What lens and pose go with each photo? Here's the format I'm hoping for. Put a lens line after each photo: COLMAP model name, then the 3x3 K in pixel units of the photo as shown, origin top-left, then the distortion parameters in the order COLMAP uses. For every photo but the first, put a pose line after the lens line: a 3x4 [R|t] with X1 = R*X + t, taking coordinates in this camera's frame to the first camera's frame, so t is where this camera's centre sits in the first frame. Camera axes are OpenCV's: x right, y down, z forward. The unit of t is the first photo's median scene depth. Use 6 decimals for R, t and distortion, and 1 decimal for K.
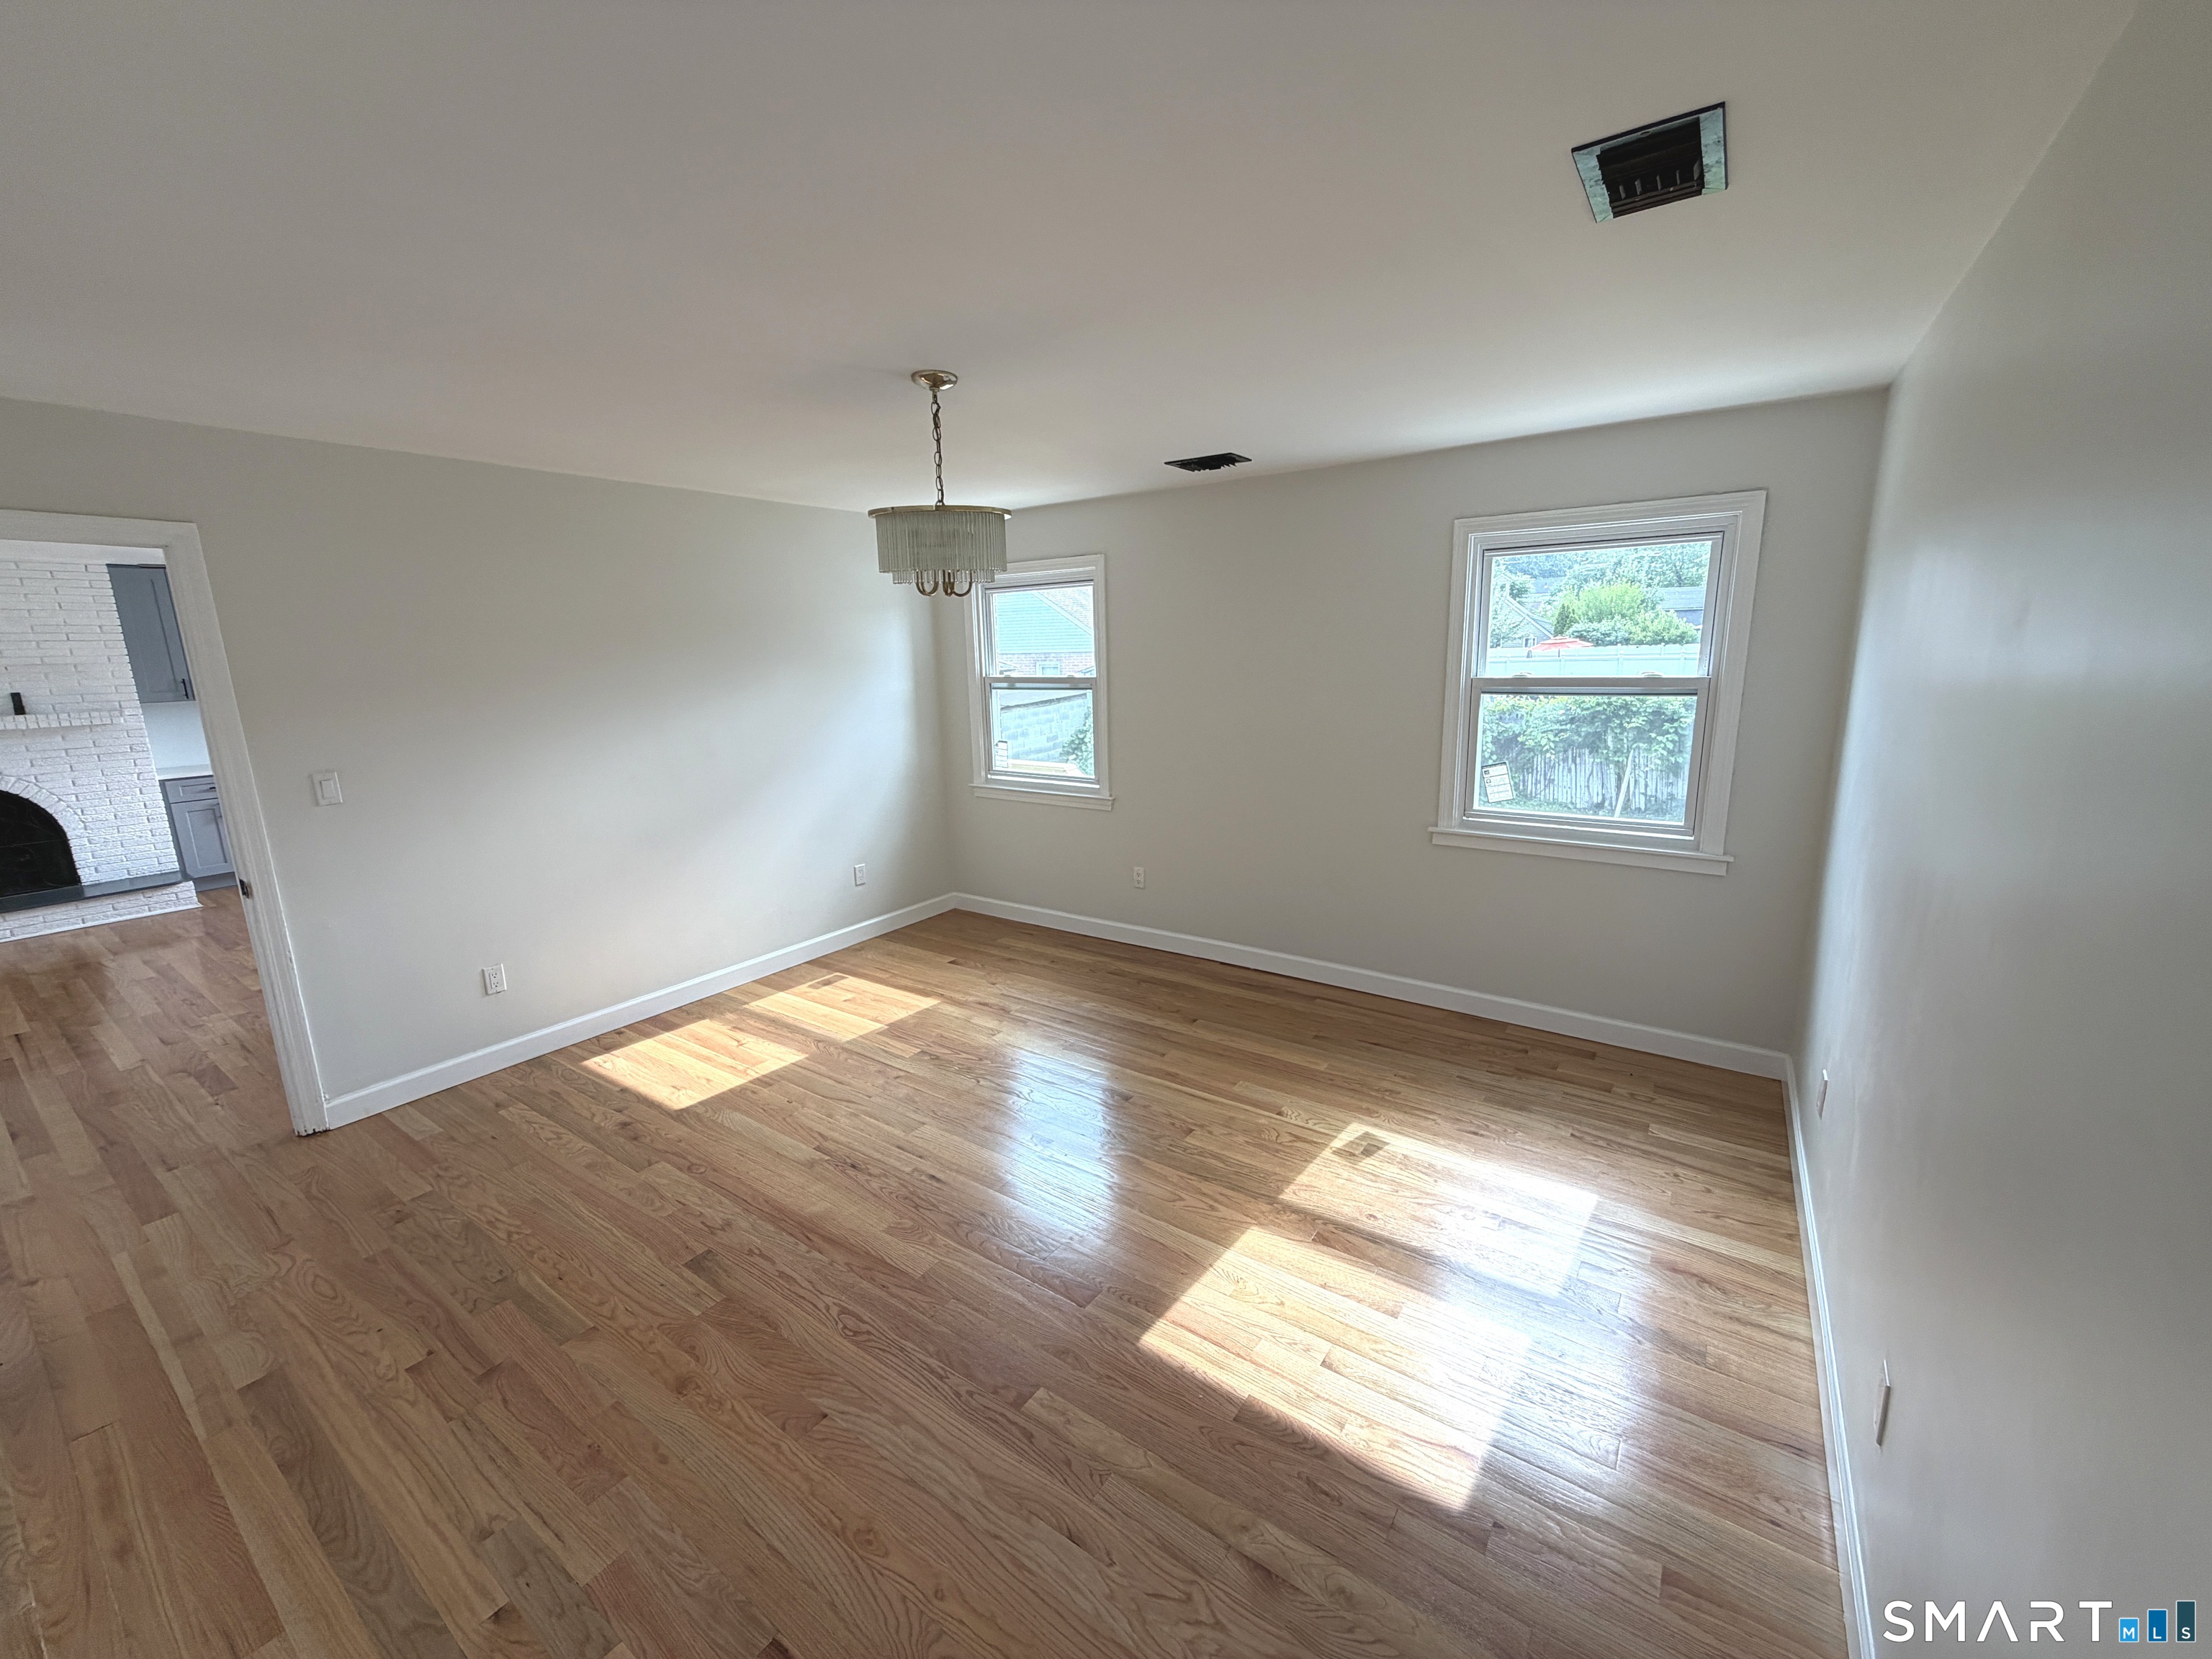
lens RADIAL K [[882.0, 0, 1094.0], [0, 882.0, 826.7], [0, 0, 1]] dist [-0.002542, 0.000515]
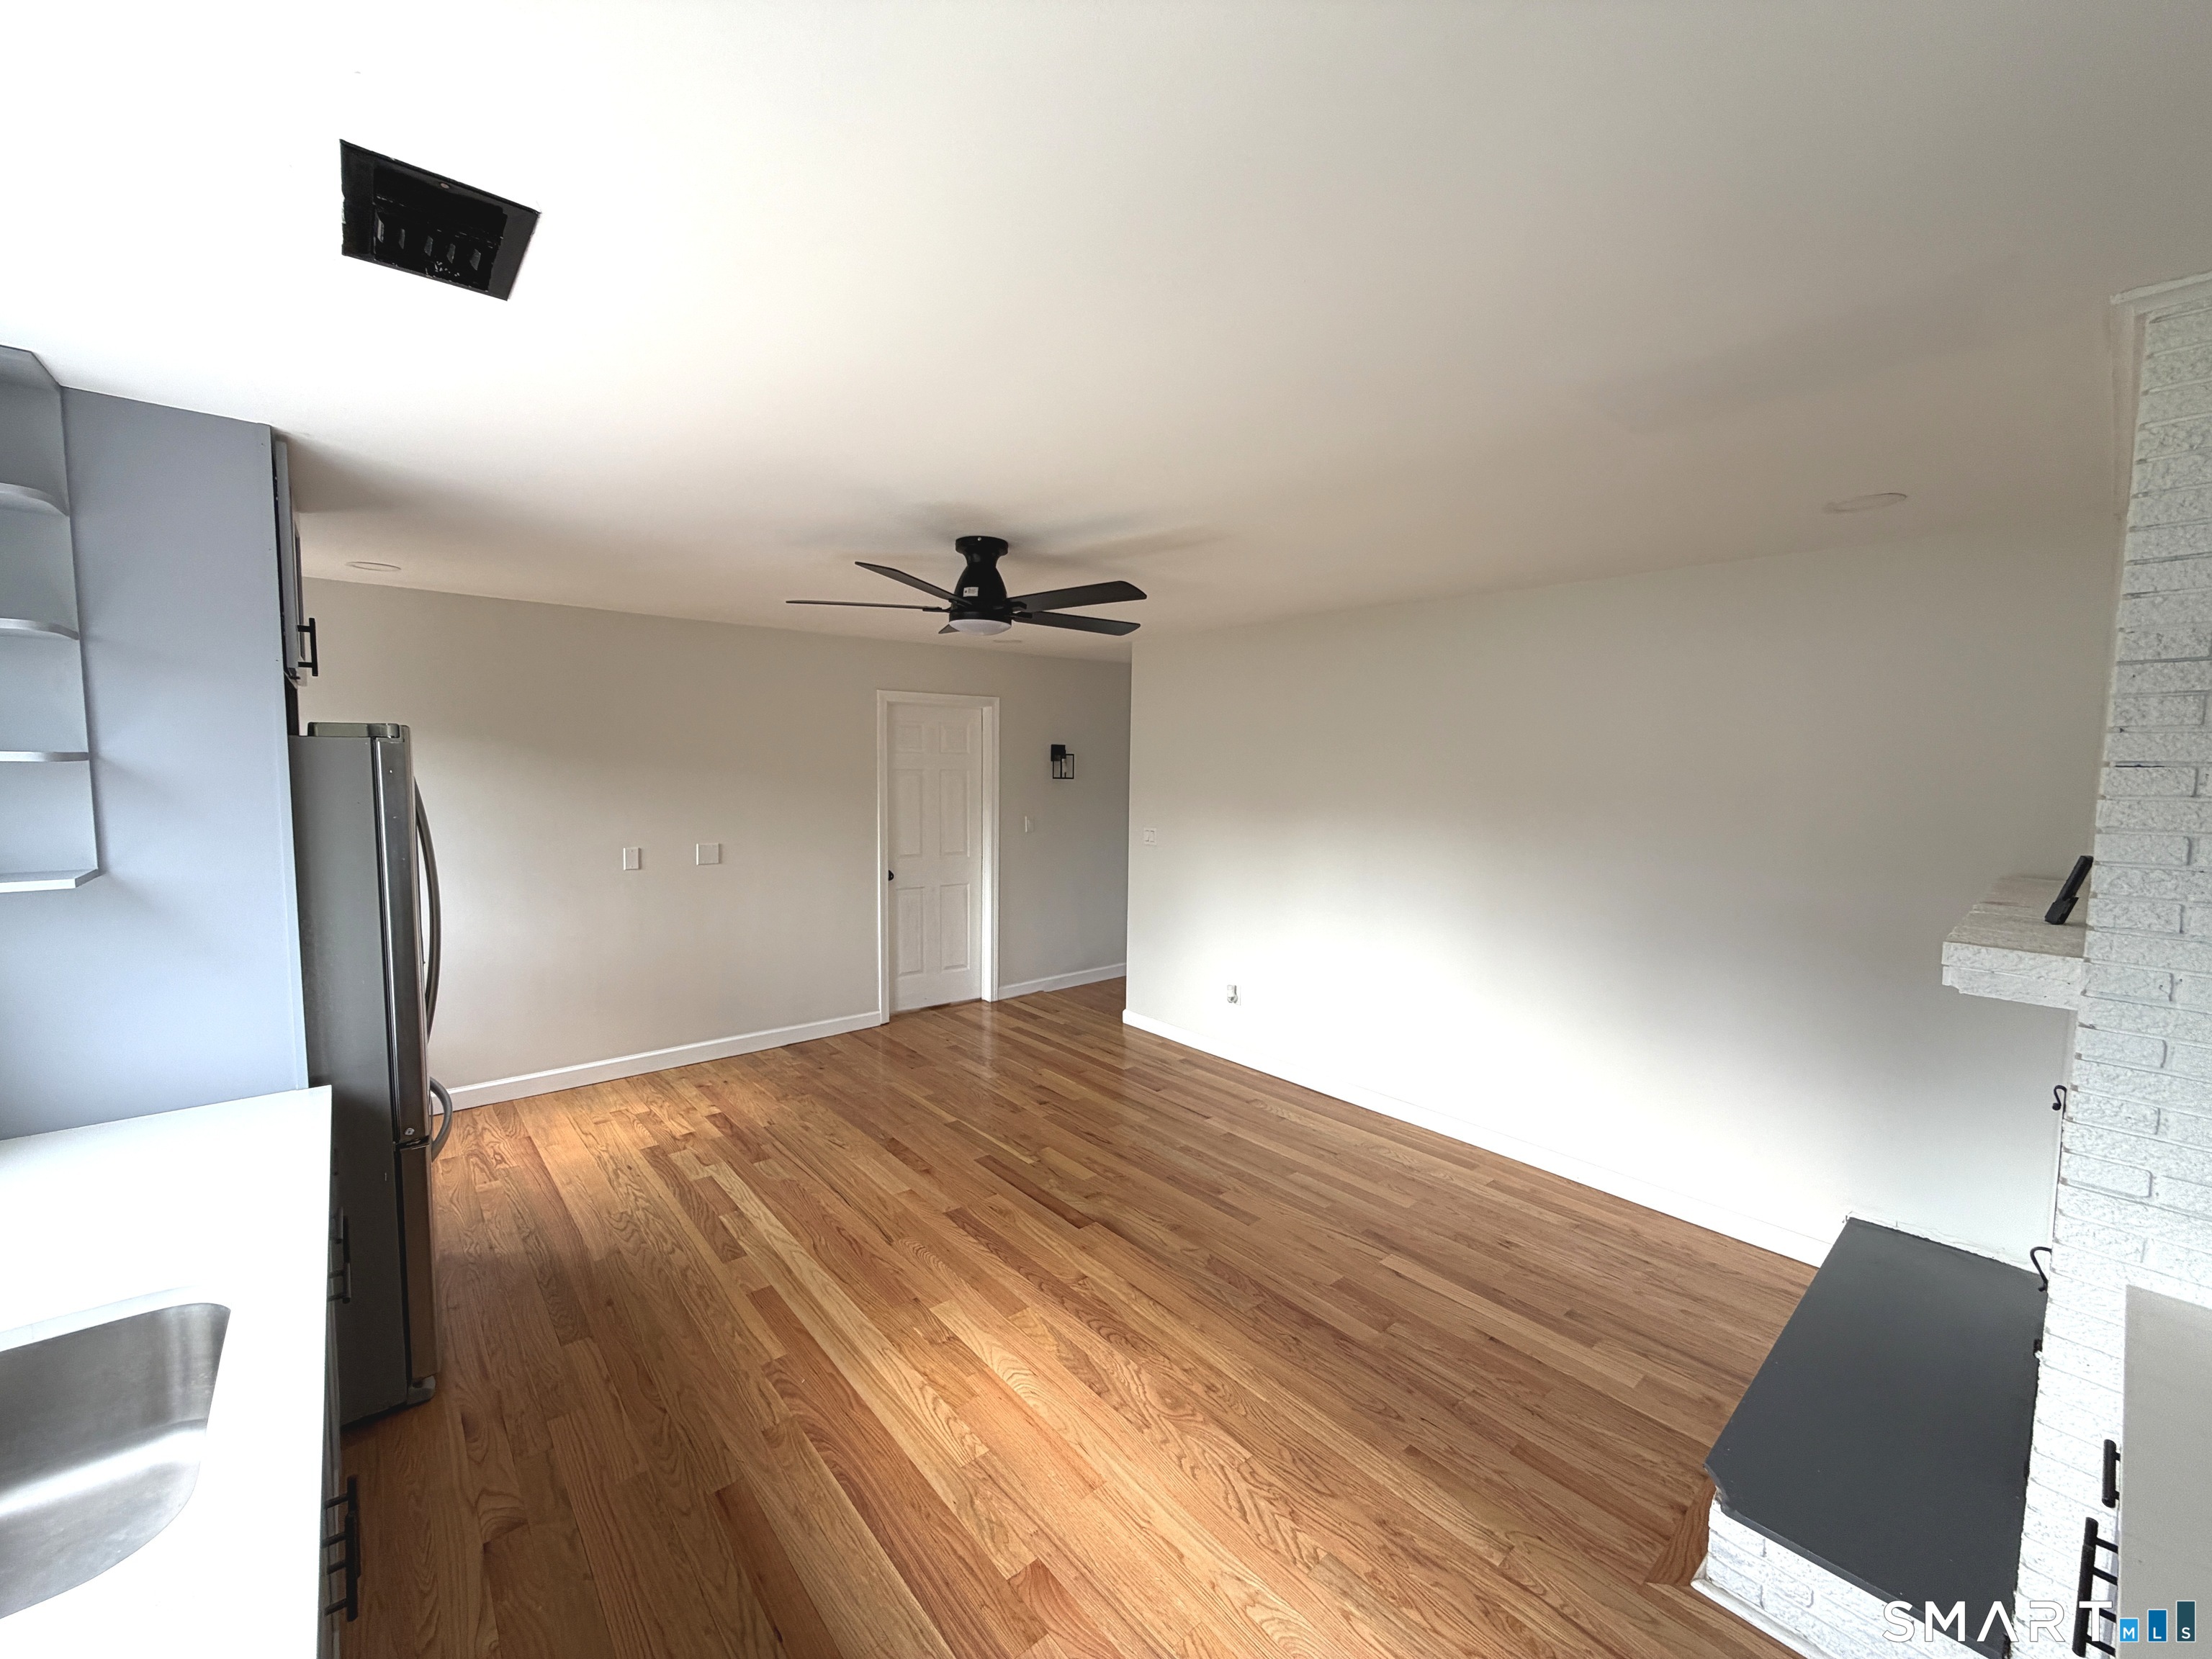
lens RADIAL K [[882.0, 0, 1095.3], [0, 882.0, 846.9], [0, 0, 1]] dist [-0.002542, 0.000515]
pose [[-0.970682, -0.010187, 0.240150, -0.922613], [0.060163, 0.957003, 0.283771, -0.248489], [-0.232715, 0.289900, -0.928333, 1.299444]]
